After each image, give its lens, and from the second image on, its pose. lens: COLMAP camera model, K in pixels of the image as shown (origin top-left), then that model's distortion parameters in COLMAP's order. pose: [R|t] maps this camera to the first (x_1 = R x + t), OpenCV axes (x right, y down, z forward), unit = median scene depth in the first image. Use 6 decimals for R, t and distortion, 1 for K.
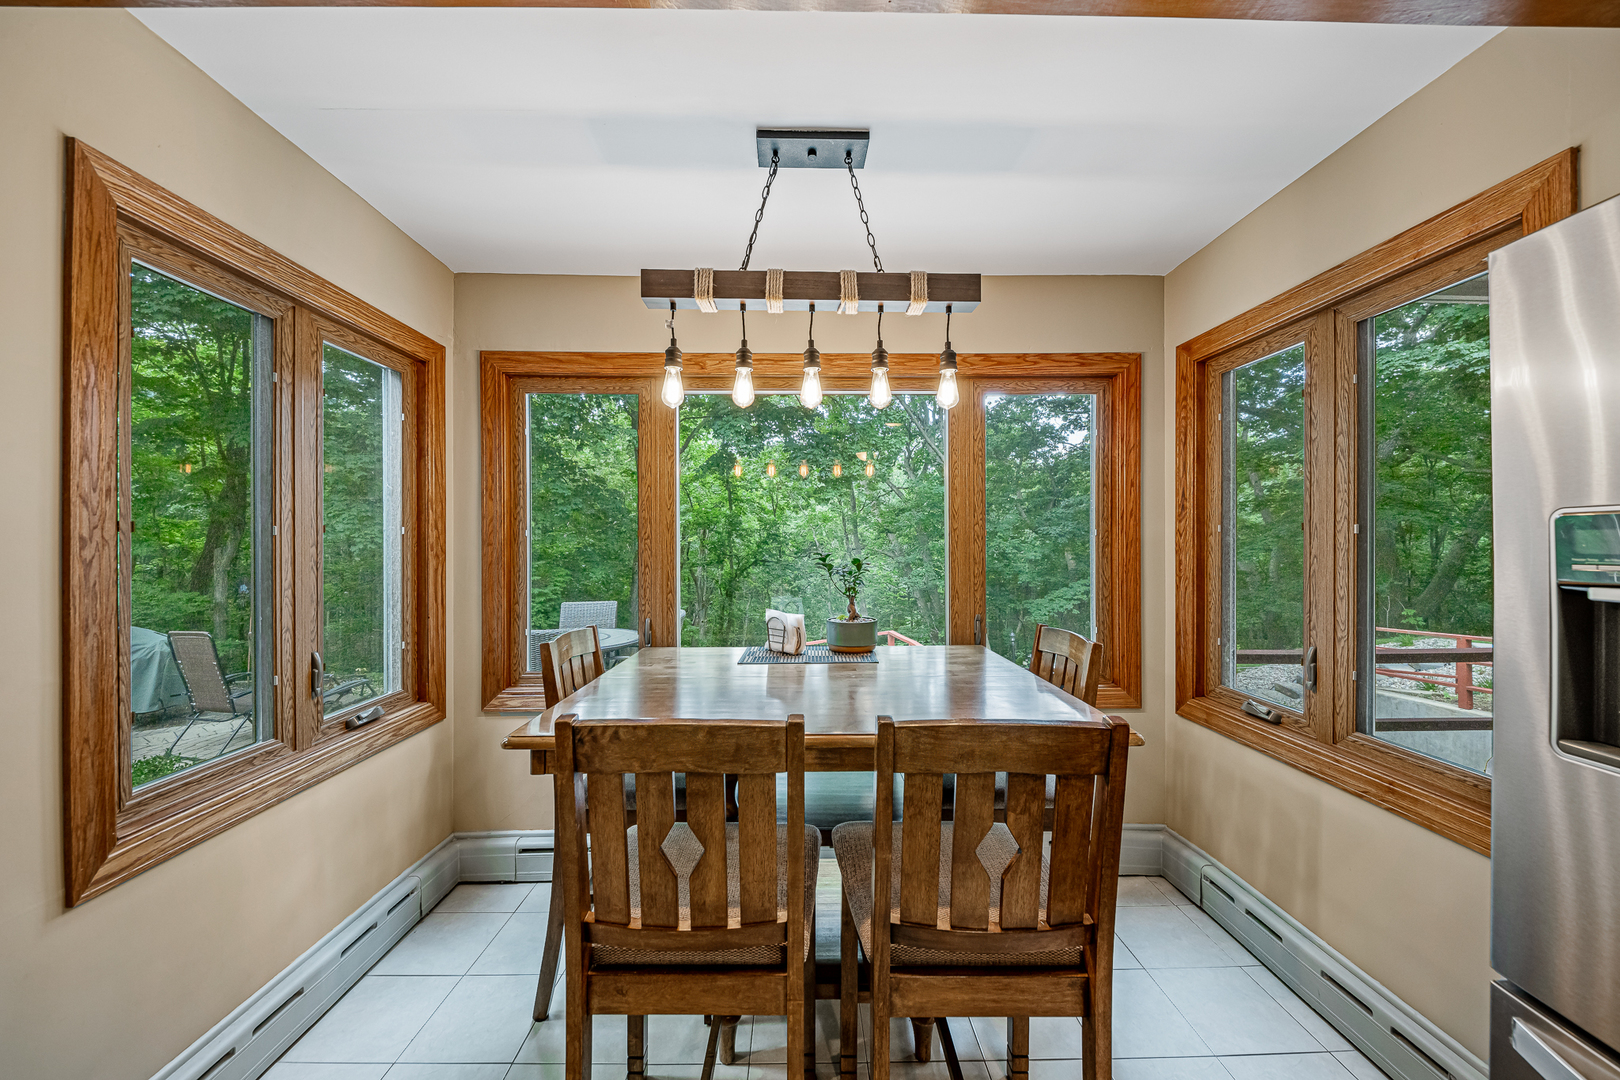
lens RADIAL K [[559.9, 0, 811.2], [0, 559.9, 540.6], [0, 0, 1]] dist [0.002644, 0.000034]
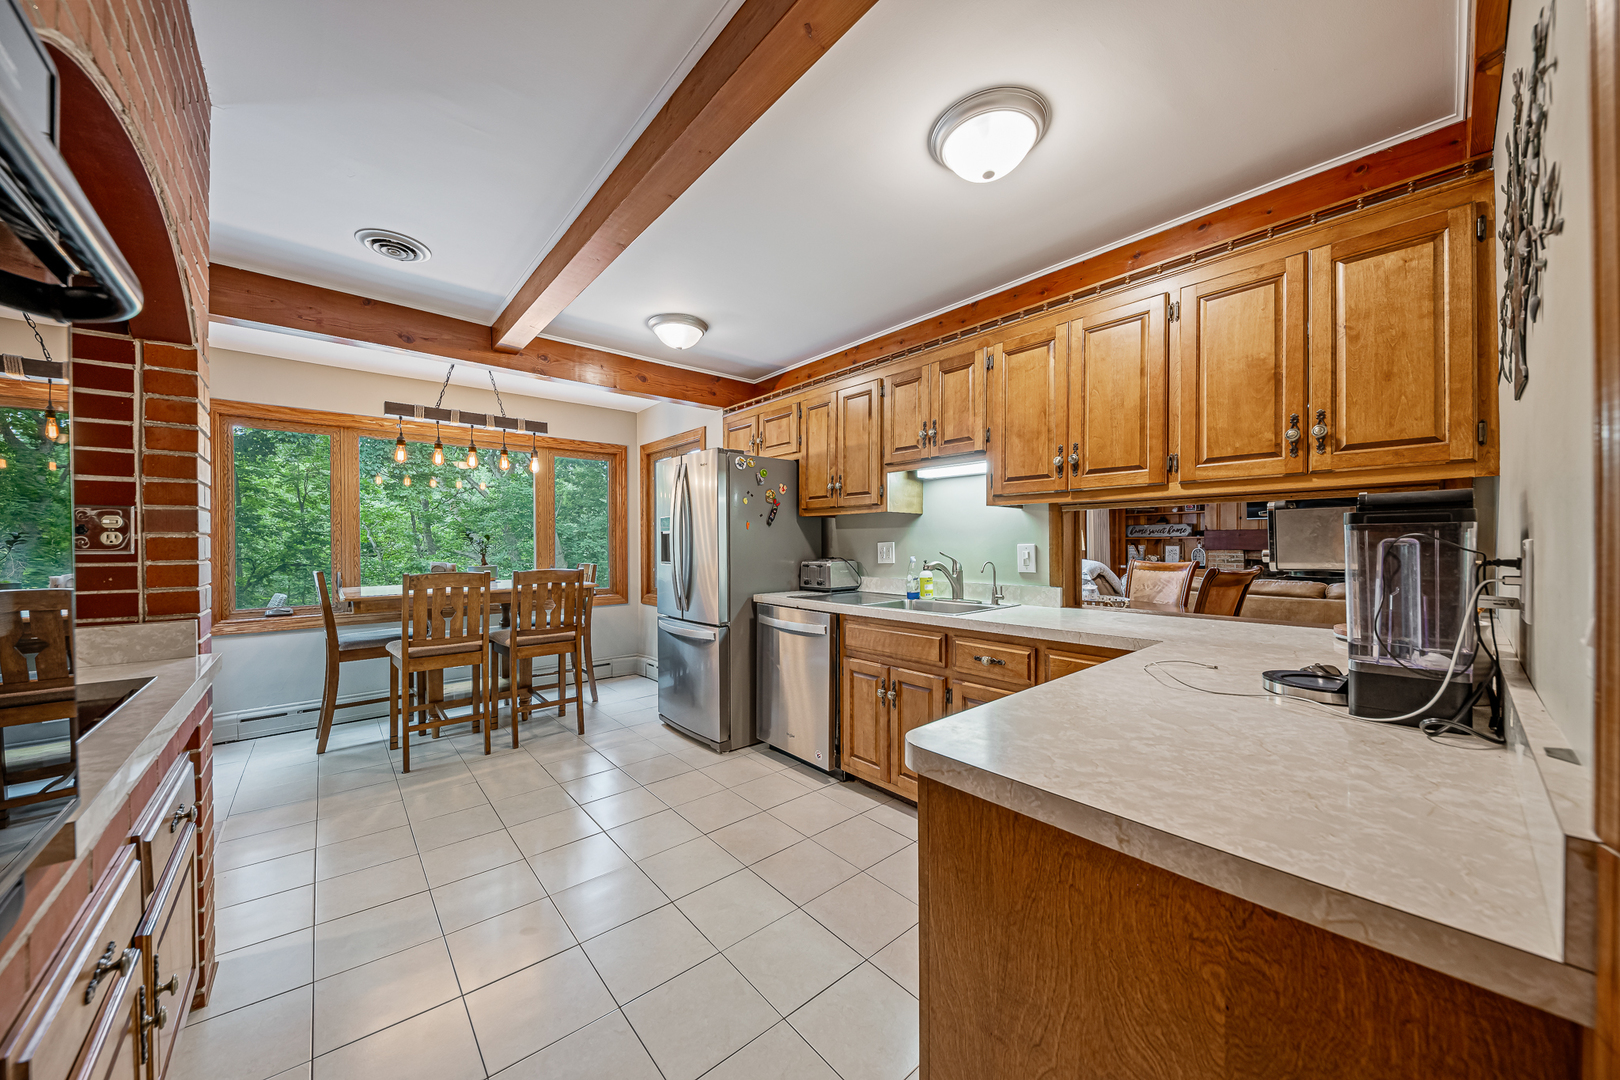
lens RADIAL K [[559.9, 0, 806.1], [0, 559.9, 543.0], [0, 0, 1]] dist [0.002644, 0.000034]
pose [[0.774015, -0.002269, 0.633163, -0.280103], [0.002695, 0.999996, 0.000288, 0.057390], [-0.633162, 0.001483, 0.774018, -1.192651]]
